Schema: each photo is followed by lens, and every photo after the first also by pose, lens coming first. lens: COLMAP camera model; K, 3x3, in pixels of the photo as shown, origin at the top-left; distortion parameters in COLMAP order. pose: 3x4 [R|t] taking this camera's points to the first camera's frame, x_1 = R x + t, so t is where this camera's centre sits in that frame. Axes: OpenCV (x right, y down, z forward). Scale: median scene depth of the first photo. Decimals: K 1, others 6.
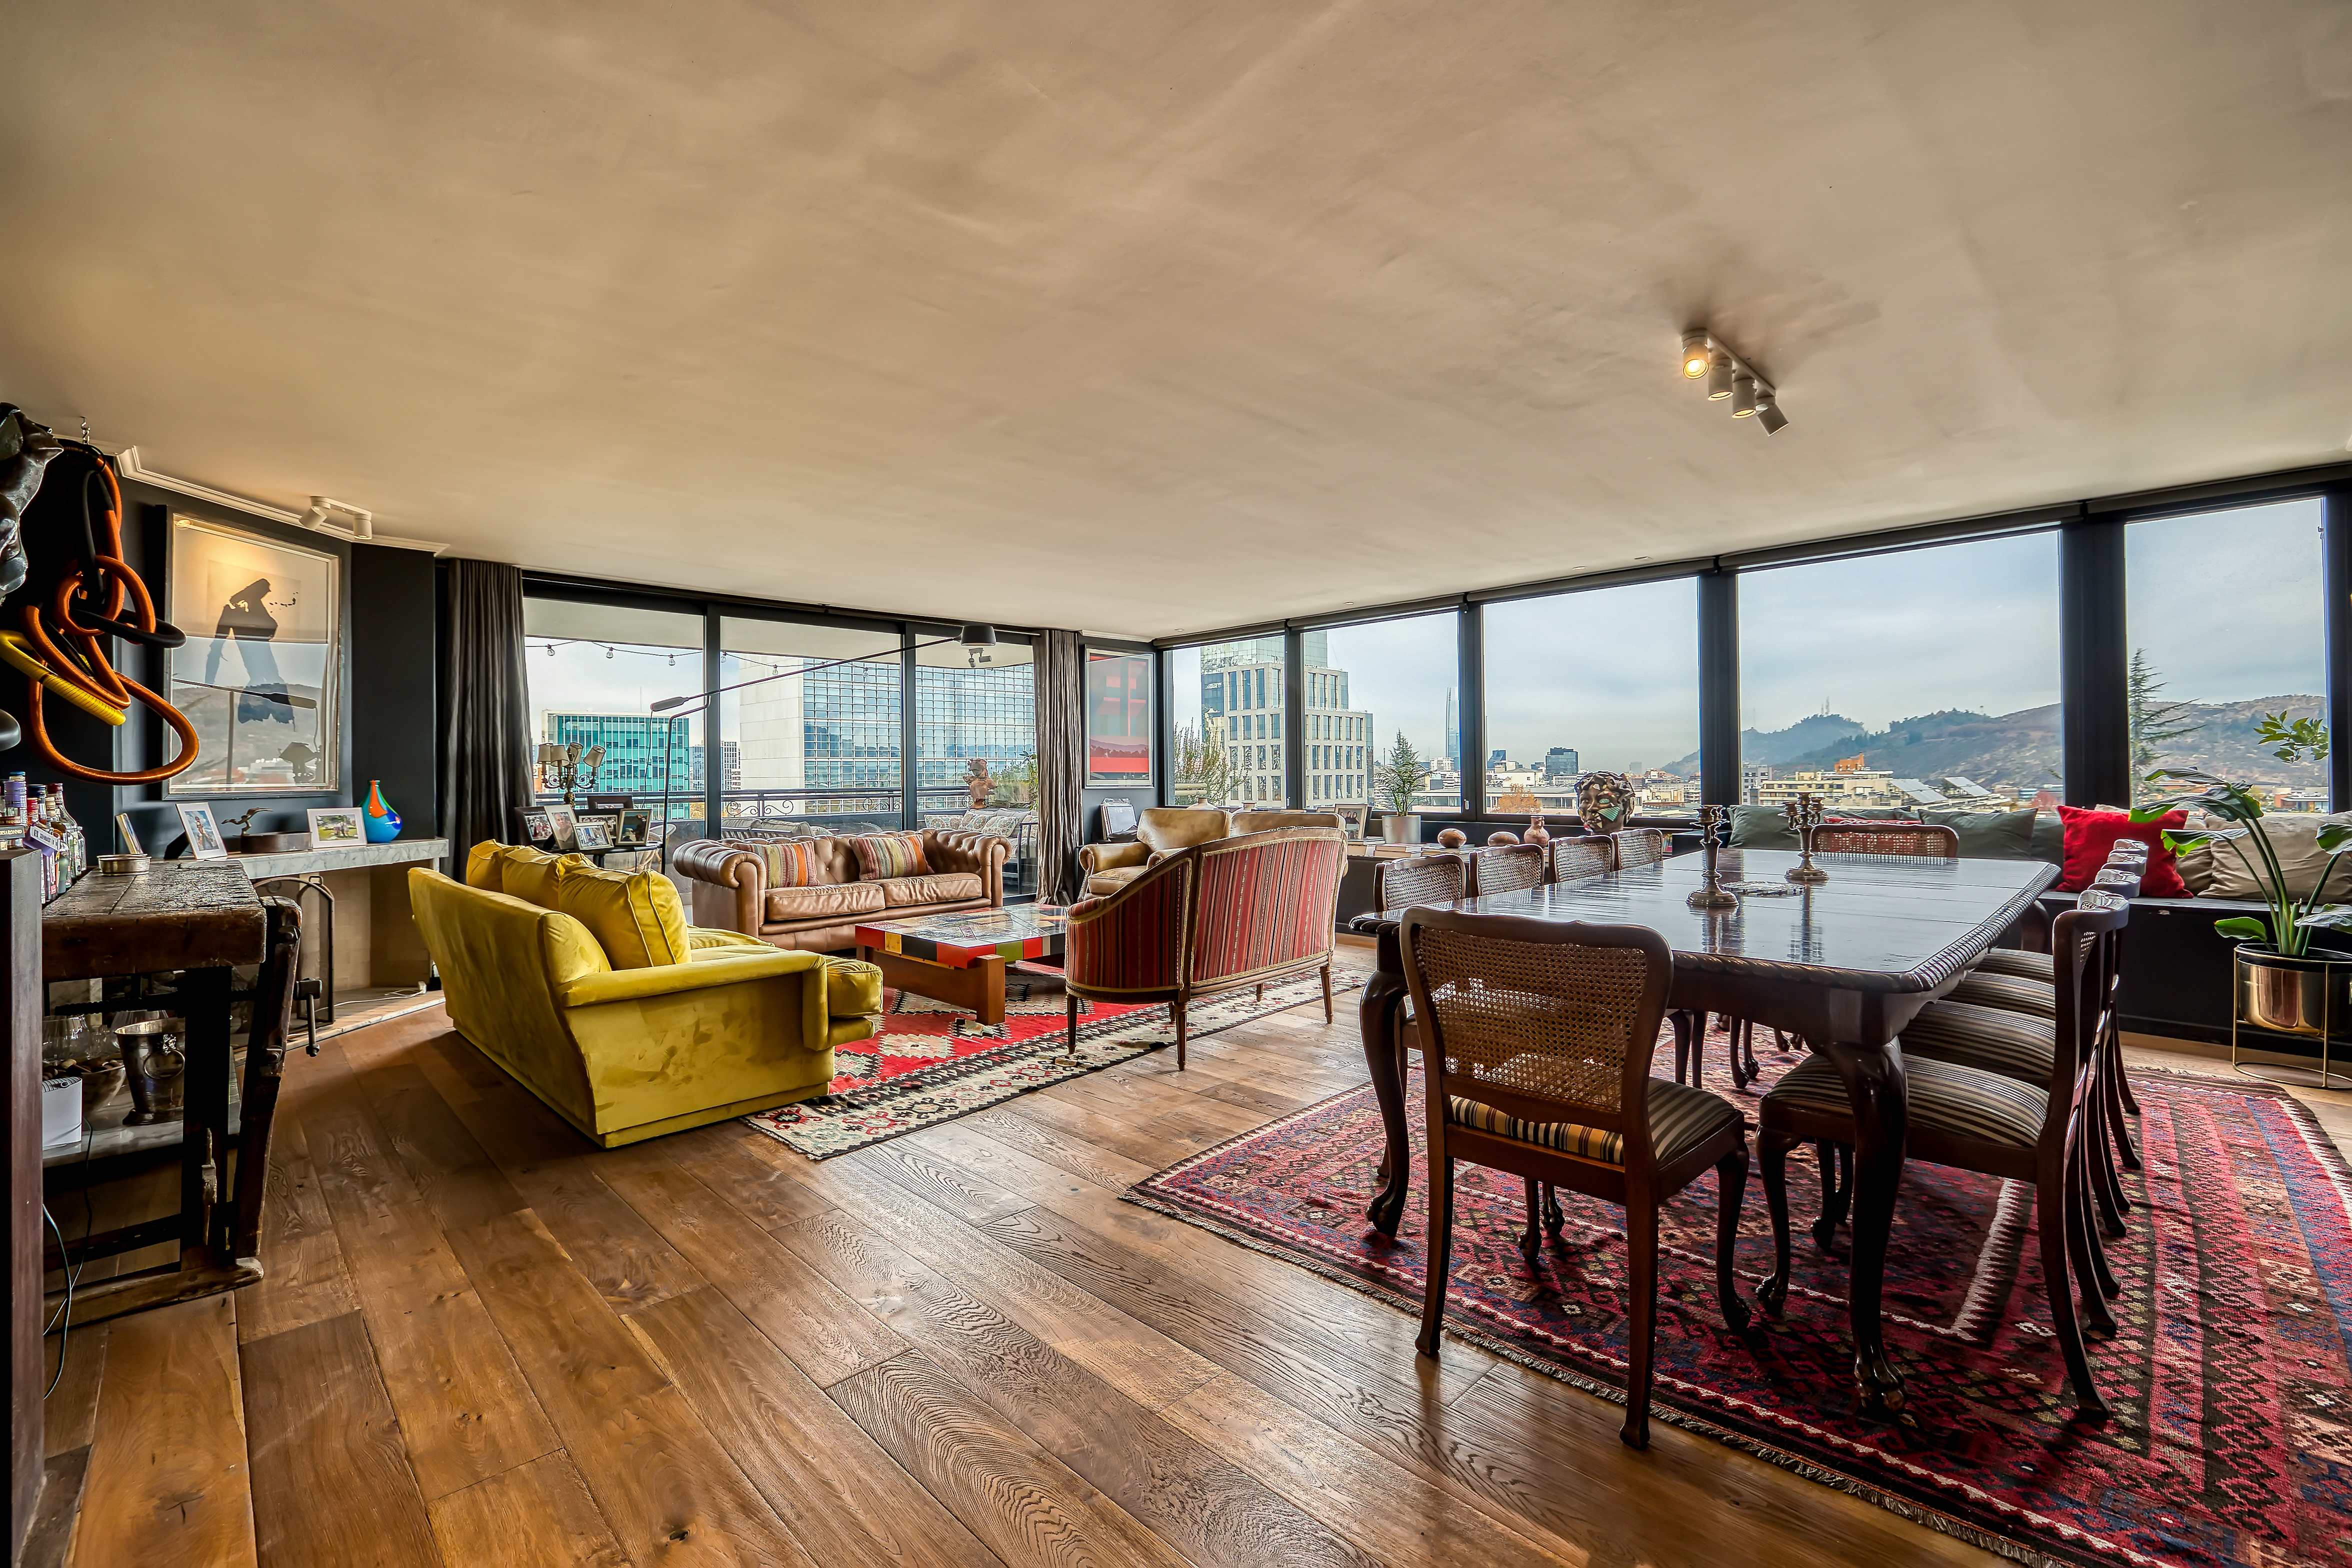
lens RADIAL K [[1000.5, 0, 1164.7], [0, 1000.5, 768.0], [0, 0, 1]] dist [-0.002353, 0.000135]
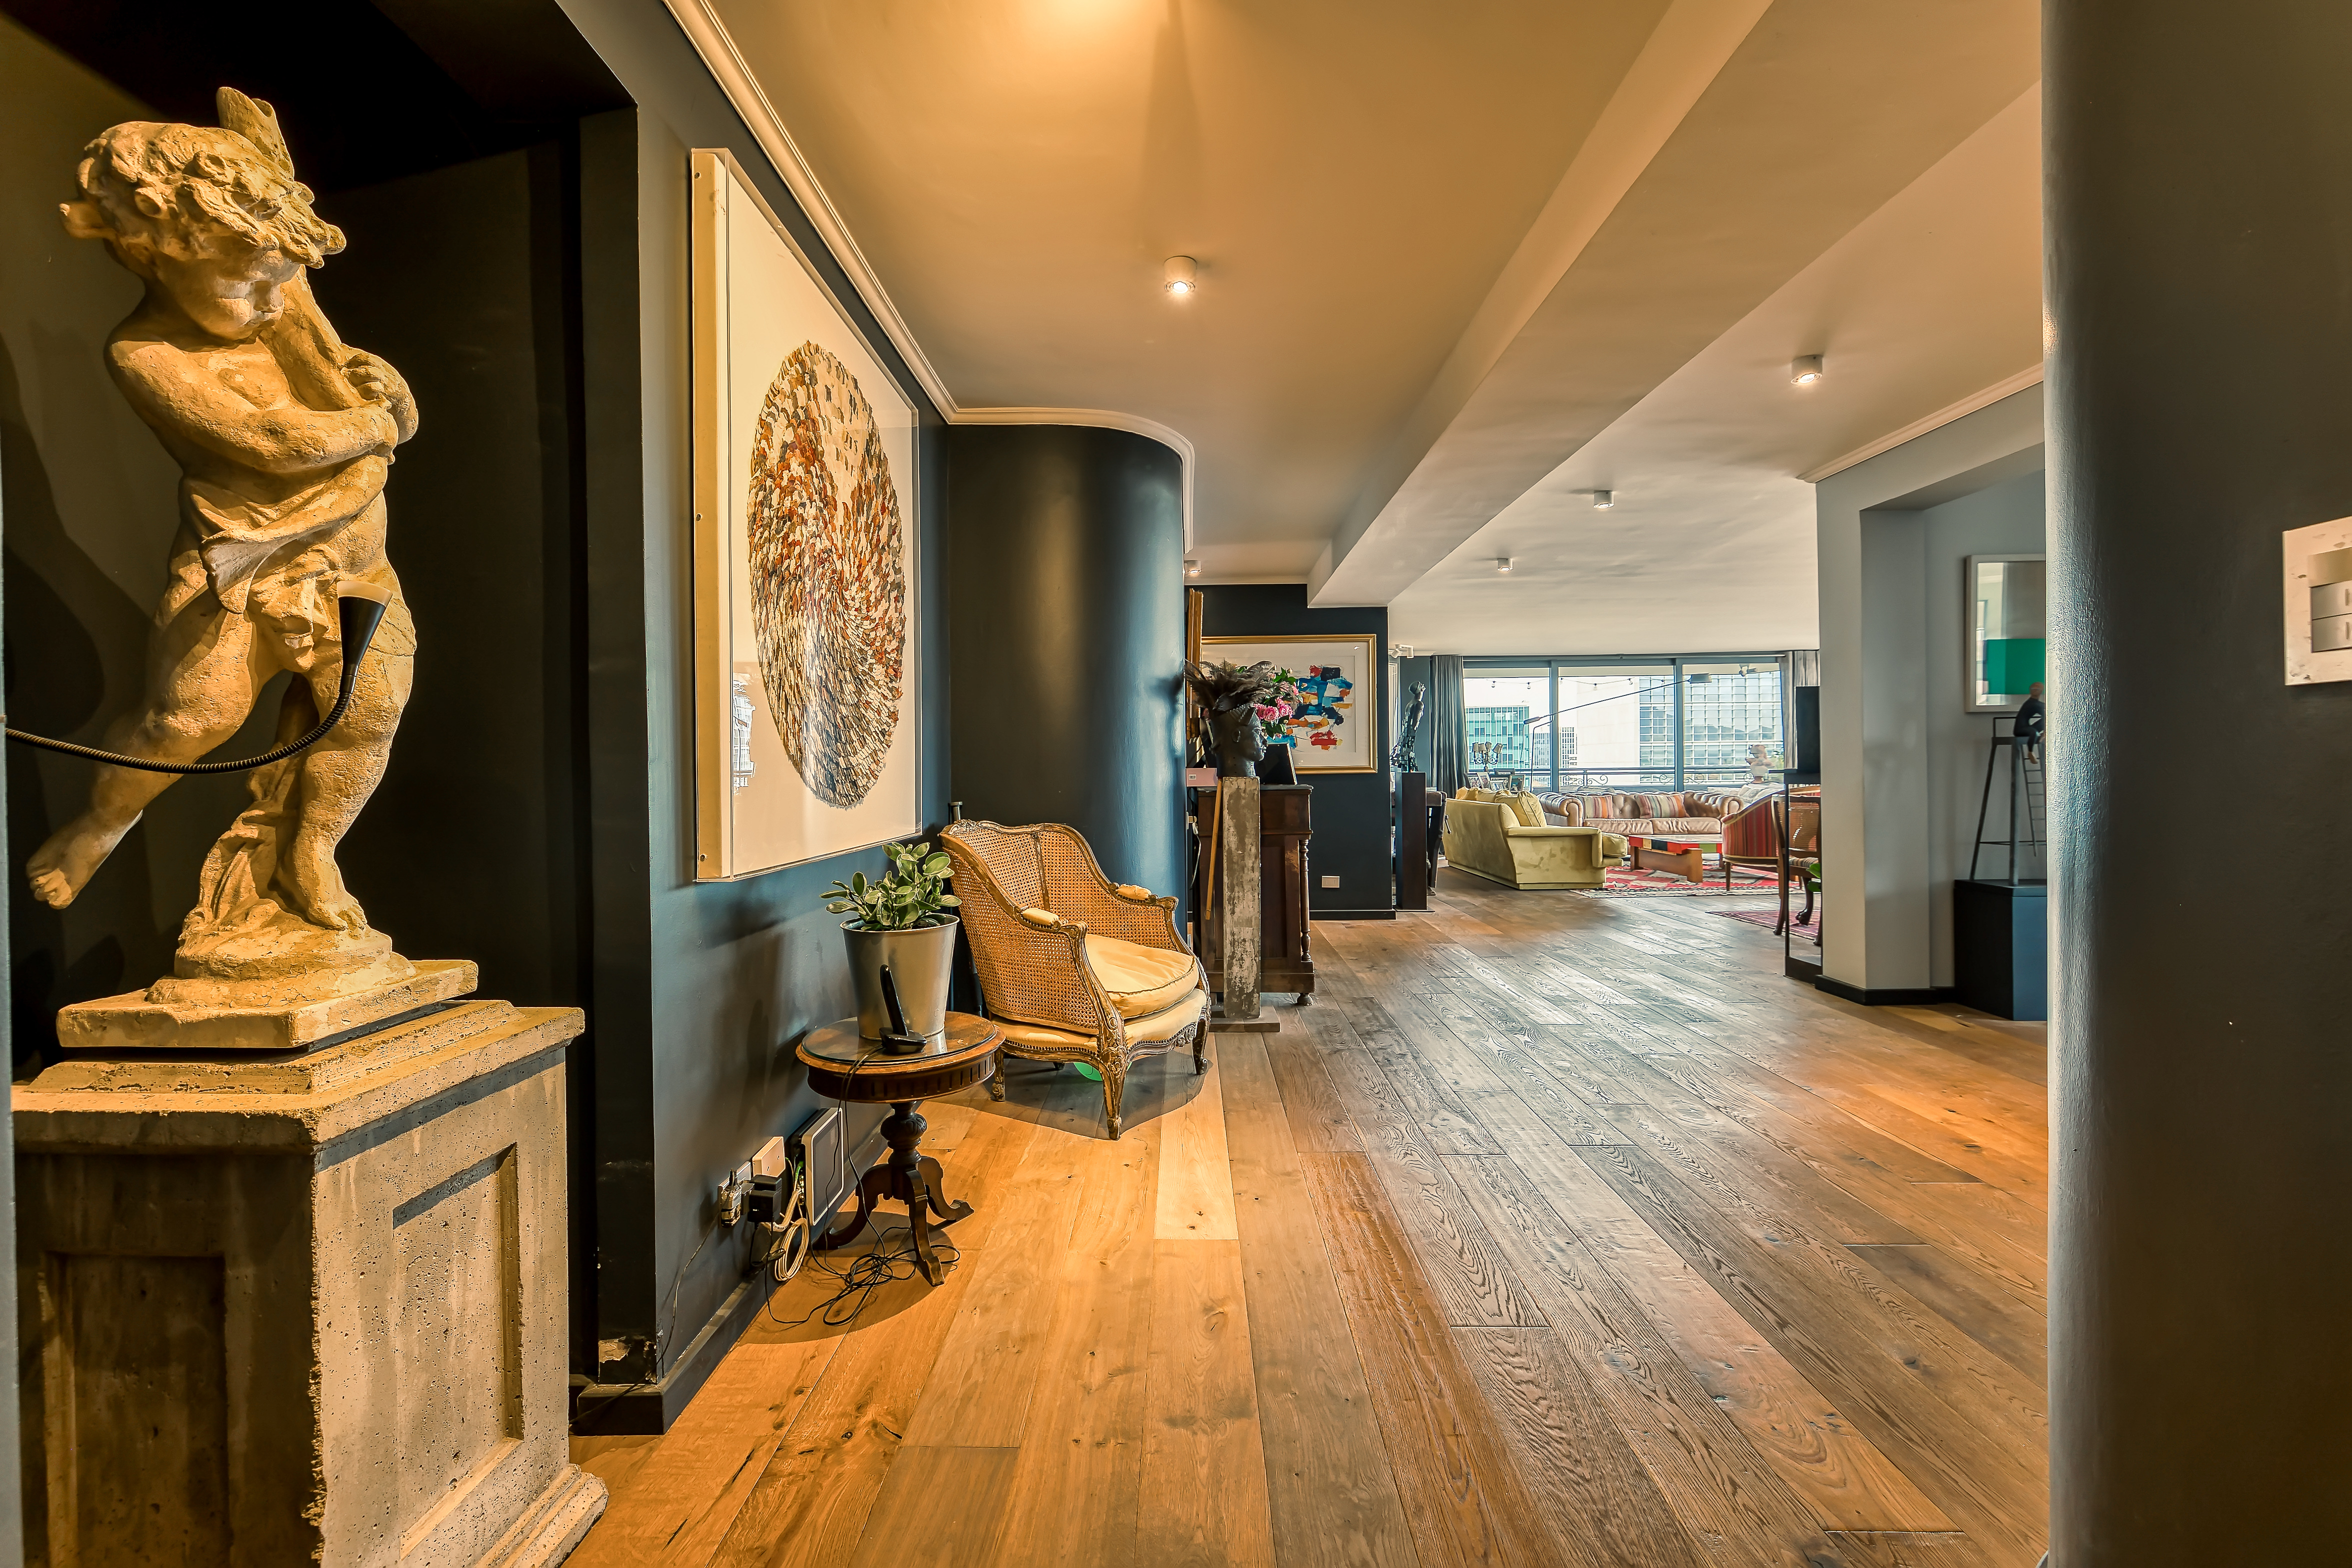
lens RADIAL K [[1000.5, 0, 1169.9], [0, 1000.5, 775.6], [0, 0, 1]] dist [-0.002353, 0.000135]
pose [[0.704772, 0.007126, -0.709398, 0.444132], [0.008853, 0.999783, 0.018838, -0.000287], [0.709379, -0.019557, 0.704556, -1.002570]]
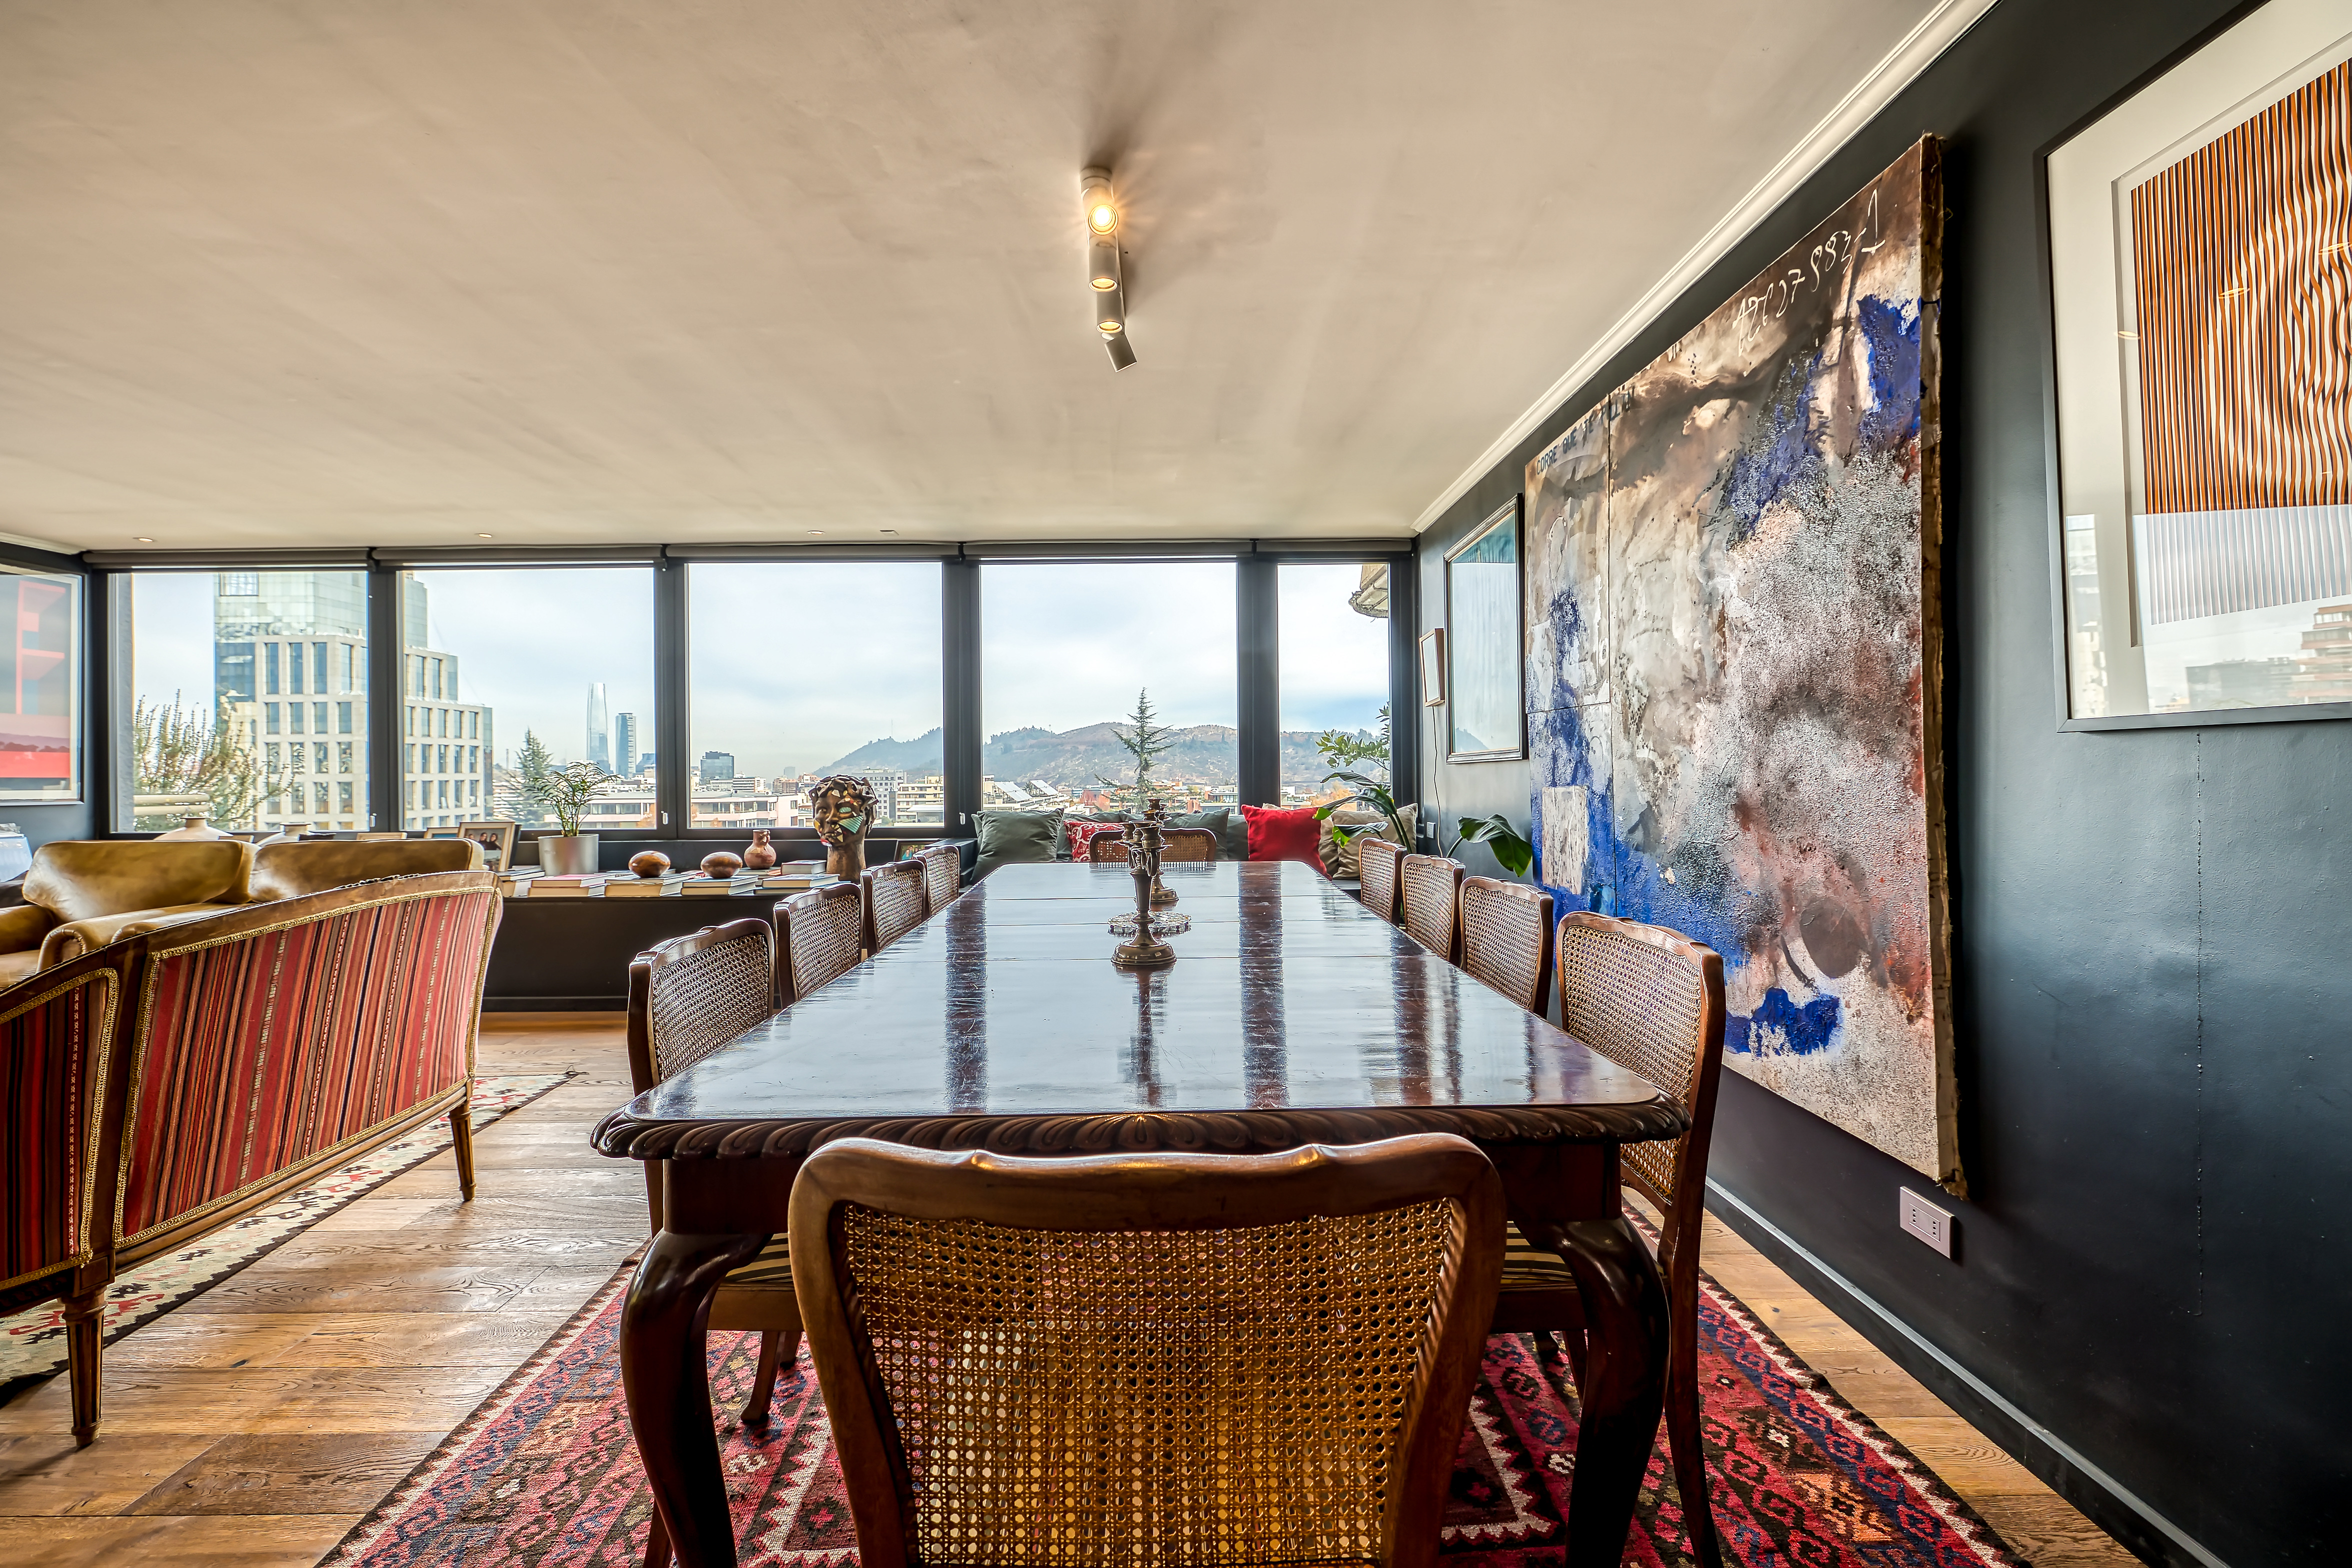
lens RADIAL K [[1000.5, 0, 1161.9], [0, 1000.5, 766.4], [0, 0, 1]] dist [-0.002353, 0.000135]
pose [[0.699350, 0.006135, 0.714753, 0.024941], [-0.001796, 0.999975, -0.006826, 0.001831], [-0.714777, 0.003490, 0.699344, 0.261478]]
